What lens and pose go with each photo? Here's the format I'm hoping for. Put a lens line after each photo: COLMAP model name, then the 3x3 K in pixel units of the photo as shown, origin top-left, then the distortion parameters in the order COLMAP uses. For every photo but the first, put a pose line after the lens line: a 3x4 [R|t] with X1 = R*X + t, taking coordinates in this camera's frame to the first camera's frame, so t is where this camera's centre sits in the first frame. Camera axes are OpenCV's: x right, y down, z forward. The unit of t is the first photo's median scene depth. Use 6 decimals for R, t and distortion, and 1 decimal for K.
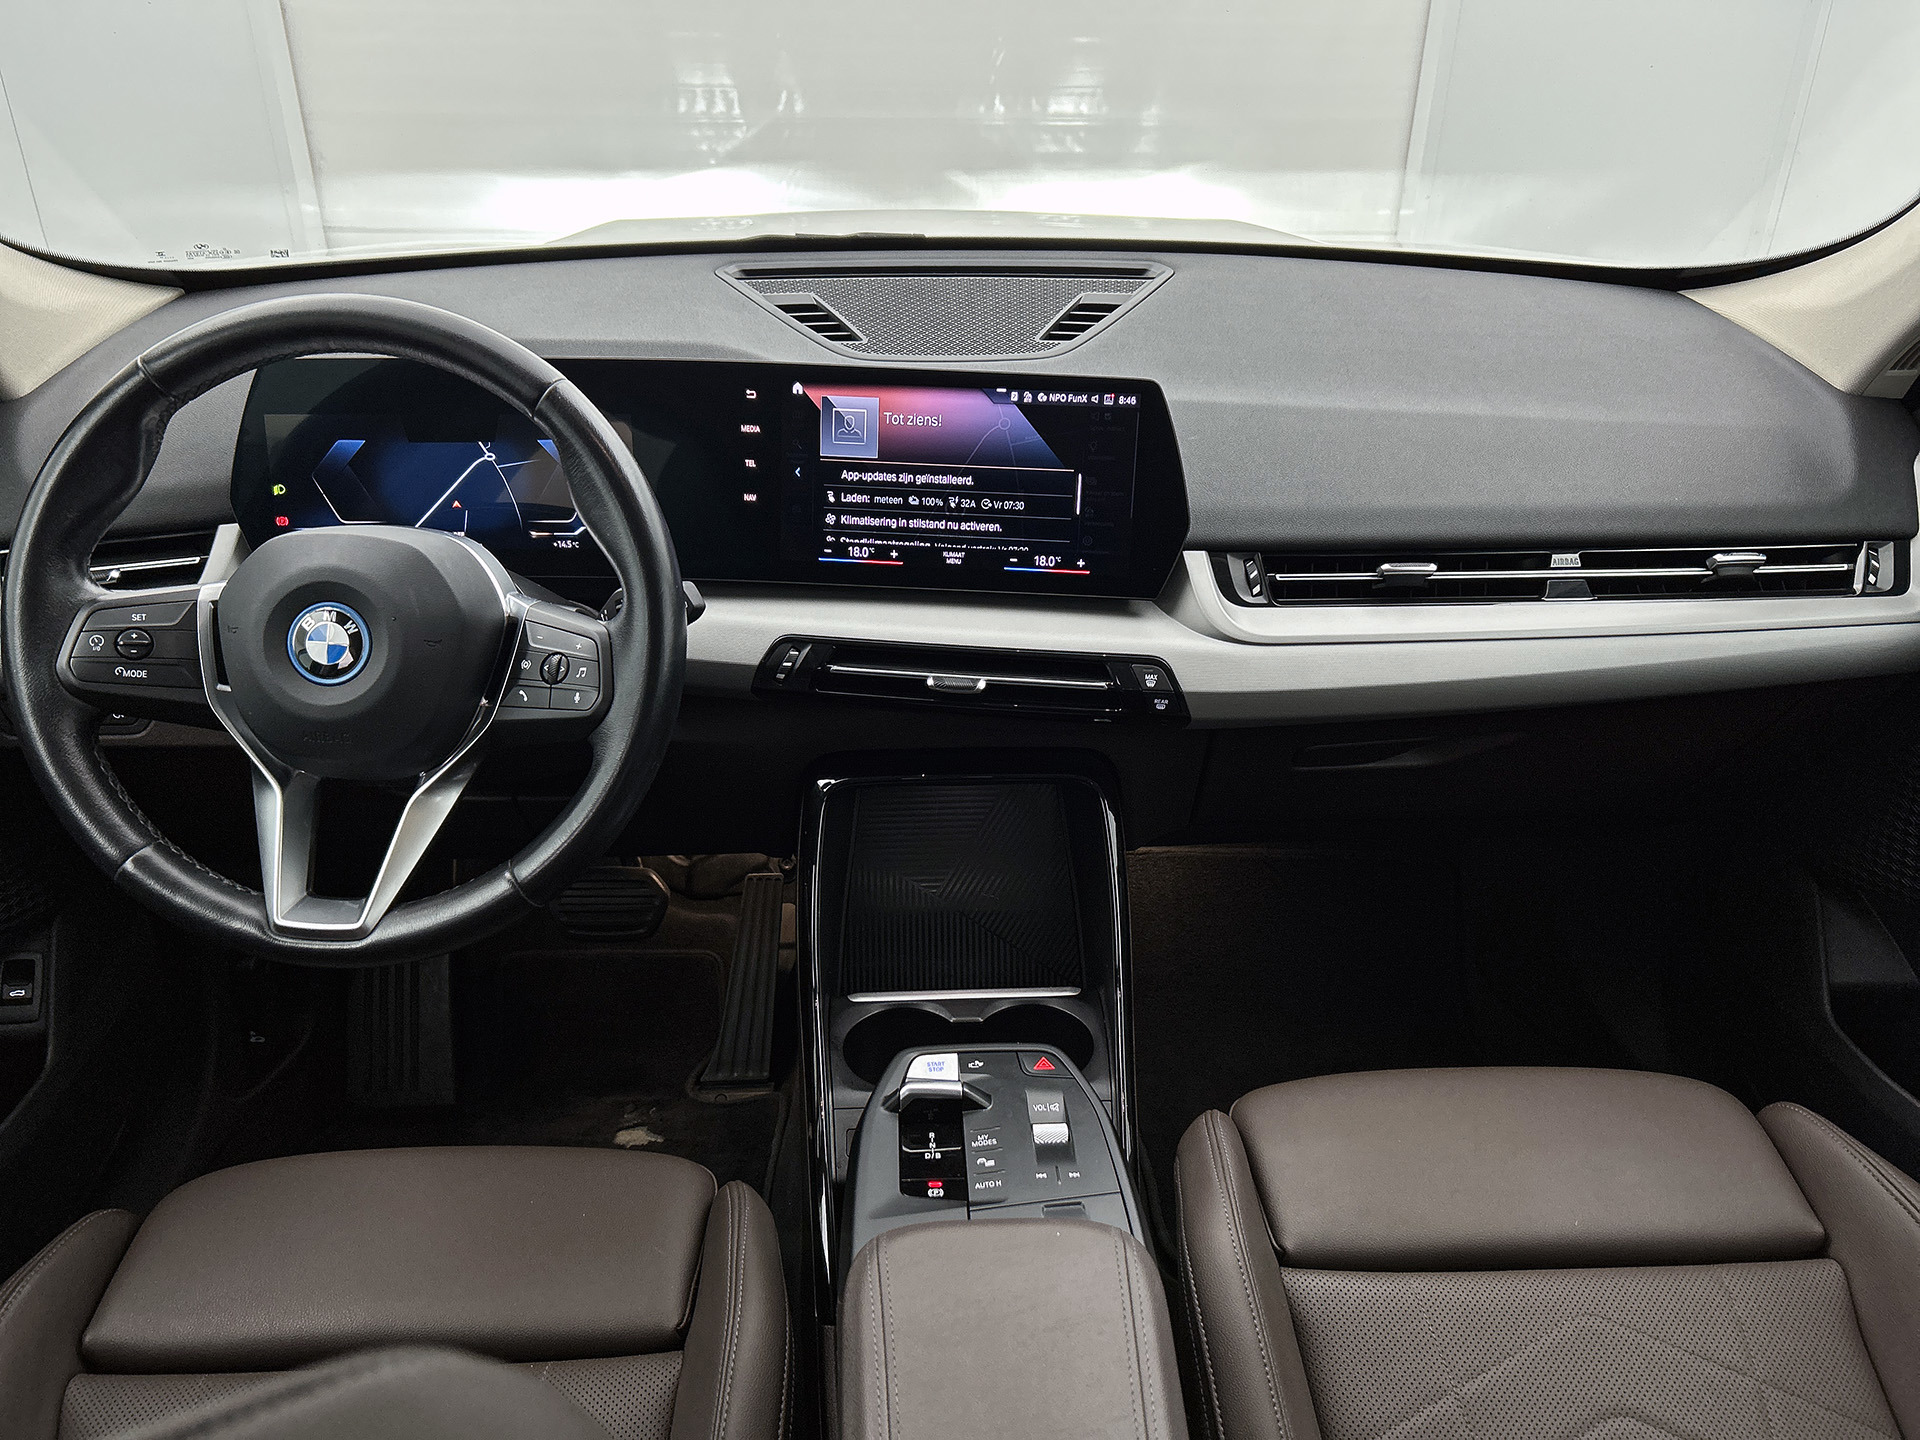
lens RADIAL K [[1467.5, 0, 963.3], [0, 1467.5, 777.5], [0, 0, 1]] dist [0.052440, -0.078356]
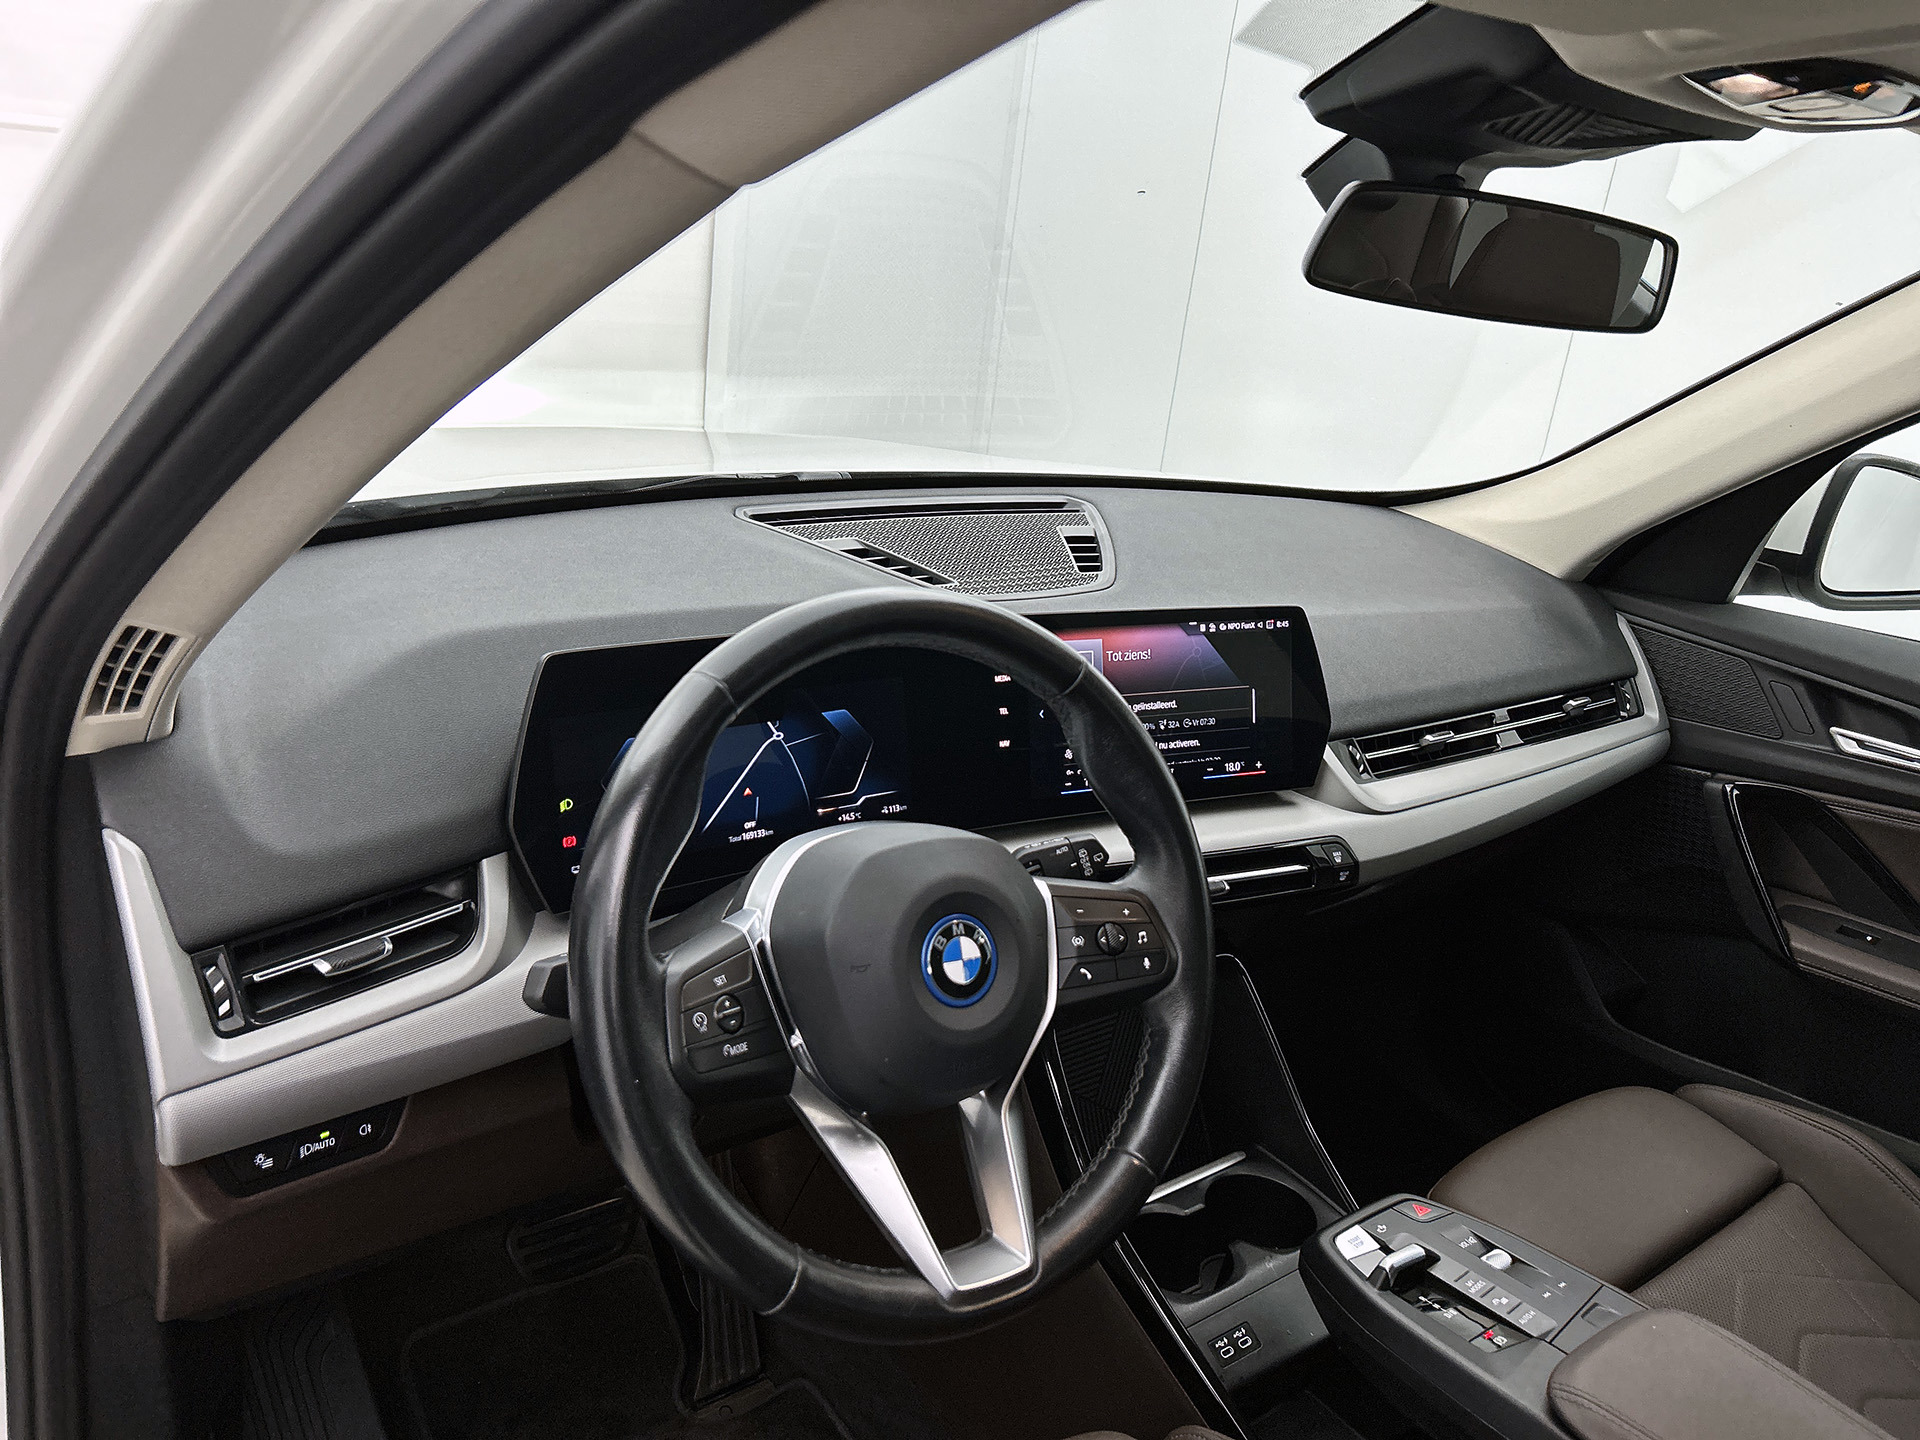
lens RADIAL K [[1467.5, 0, 963.3], [0, 1467.5, 723.5], [0, 0, 1]] dist [0.052440, -0.078356]
pose [[0.819415, -0.114334, 0.561682, -0.745136], [0.190683, 0.978467, -0.079006, -0.131008], [-0.540554, 0.171842, 0.823572, 0.181232]]
